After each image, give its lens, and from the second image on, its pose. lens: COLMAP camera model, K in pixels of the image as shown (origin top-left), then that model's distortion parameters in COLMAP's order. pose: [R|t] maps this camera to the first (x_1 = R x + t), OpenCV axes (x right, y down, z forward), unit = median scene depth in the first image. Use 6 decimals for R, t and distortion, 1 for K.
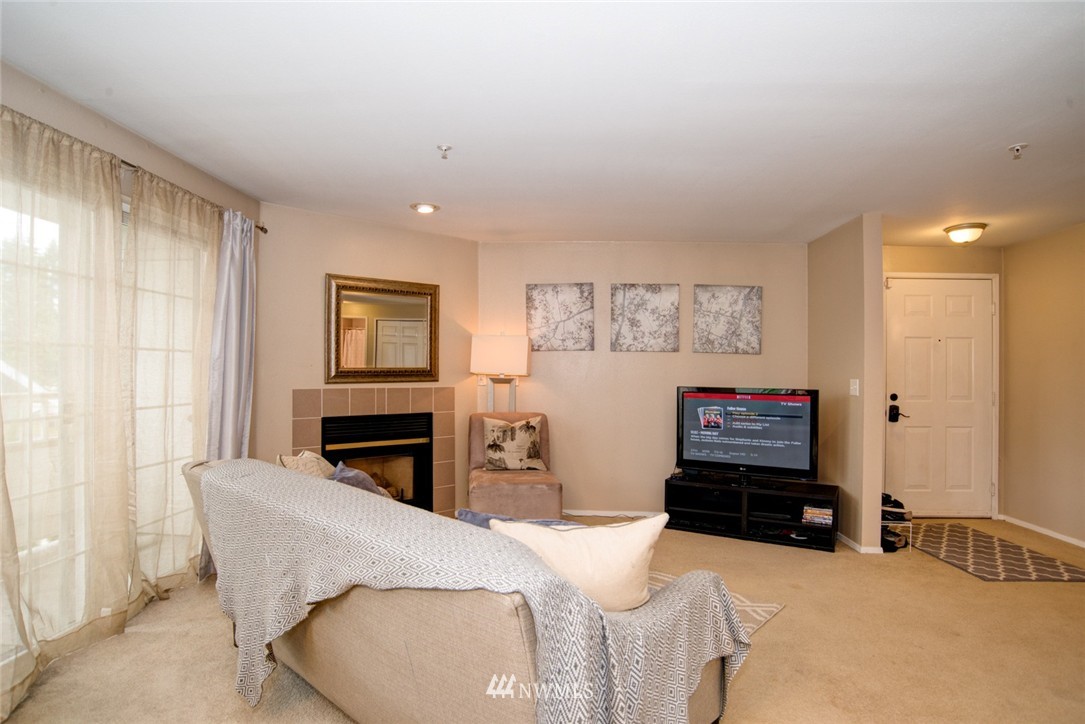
lens RADIAL K [[568.9, 0, 541.9], [0, 568.9, 367.4], [0, 0, 1]] dist [-0.062470, 0.025492]
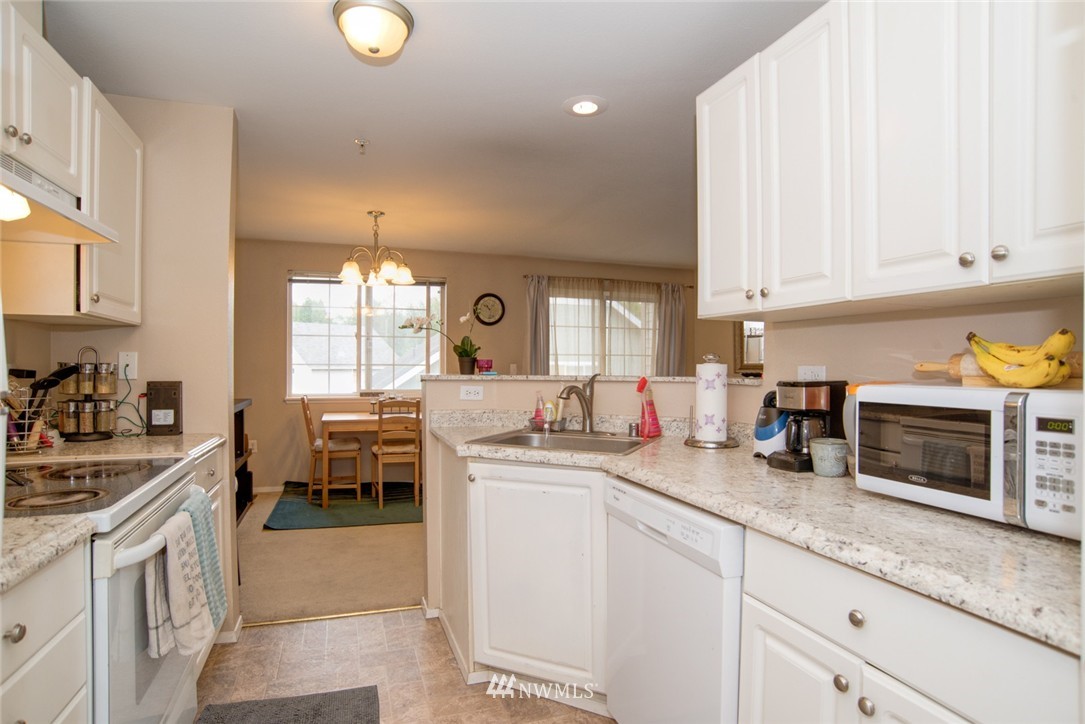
lens RADIAL K [[568.9, 0, 531.0], [0, 568.9, 368.7], [0, 0, 1]] dist [-0.062470, 0.025492]
pose [[0.337507, -0.008243, -0.941287, 0.838200], [-0.004986, 0.999932, -0.010545, 0.029230], [0.941310, 0.008252, 0.337443, -0.084875]]
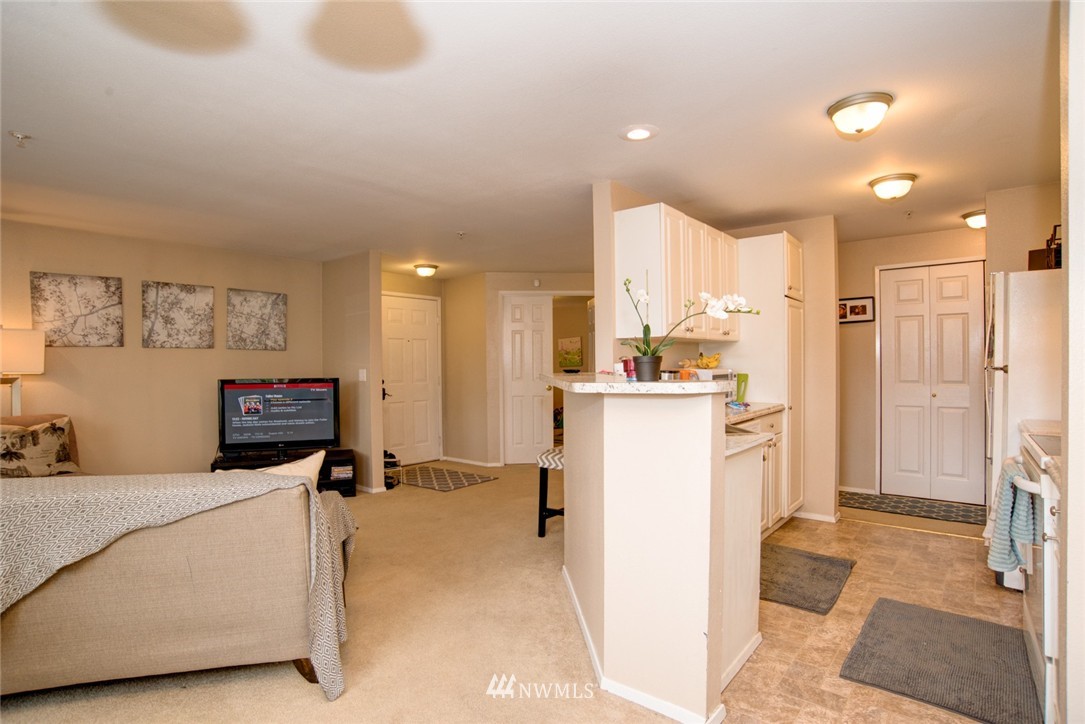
lens RADIAL K [[568.9, 0, 549.2], [0, 568.9, 361.2], [0, 0, 1]] dist [-0.062470, 0.025492]
pose [[0.601693, -0.012758, 0.798626, -0.250772], [0.013095, 0.999896, 0.006107, -0.000824], [-0.798620, 0.006783, 0.601797, -0.182792]]
